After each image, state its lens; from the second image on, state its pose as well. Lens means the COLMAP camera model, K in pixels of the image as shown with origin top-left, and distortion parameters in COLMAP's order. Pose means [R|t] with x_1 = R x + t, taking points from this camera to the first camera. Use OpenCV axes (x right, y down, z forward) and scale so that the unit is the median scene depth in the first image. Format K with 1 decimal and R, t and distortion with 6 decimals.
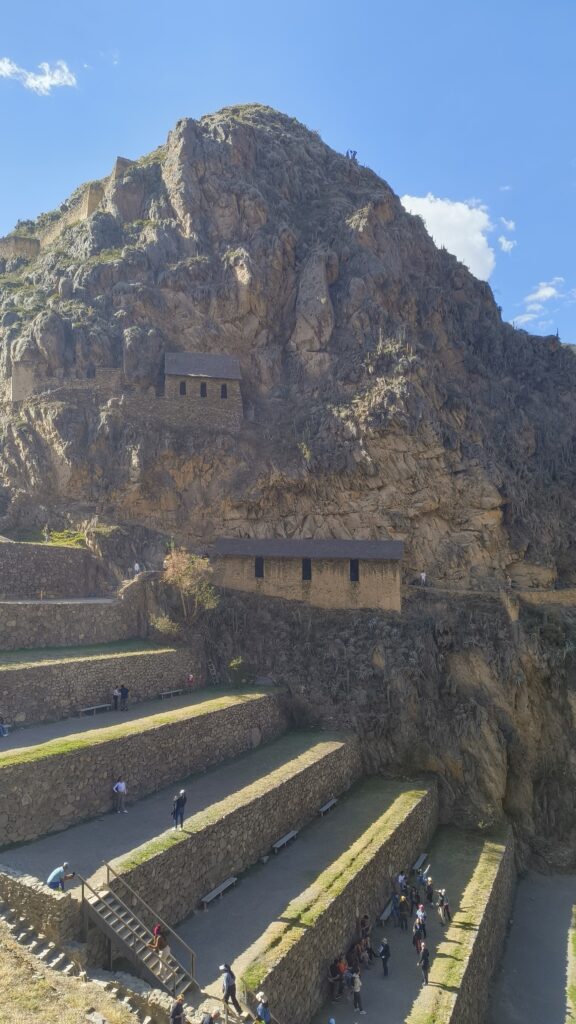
lens RADIAL K [[719.9, 0, 288.0], [0, 719.9, 512.0], [0, 0, 1]] dist [0.039309, -0.001059]
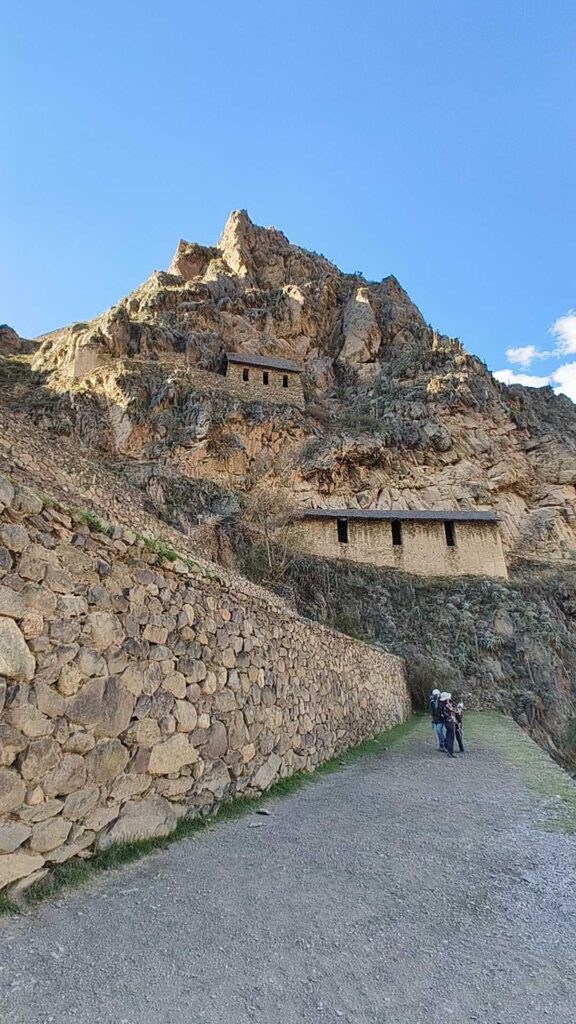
lens RADIAL K [[491.7, 0, 288.0], [0, 491.7, 512.0], [0, 0, 1]] dist [-0.021379, 0.000171]
pose [[0.998175, 0.006282, 0.060066, -0.133514], [0.007487, 0.974032, -0.226285, 0.177748], [-0.059928, 0.226322, 0.972207, 0.394055]]
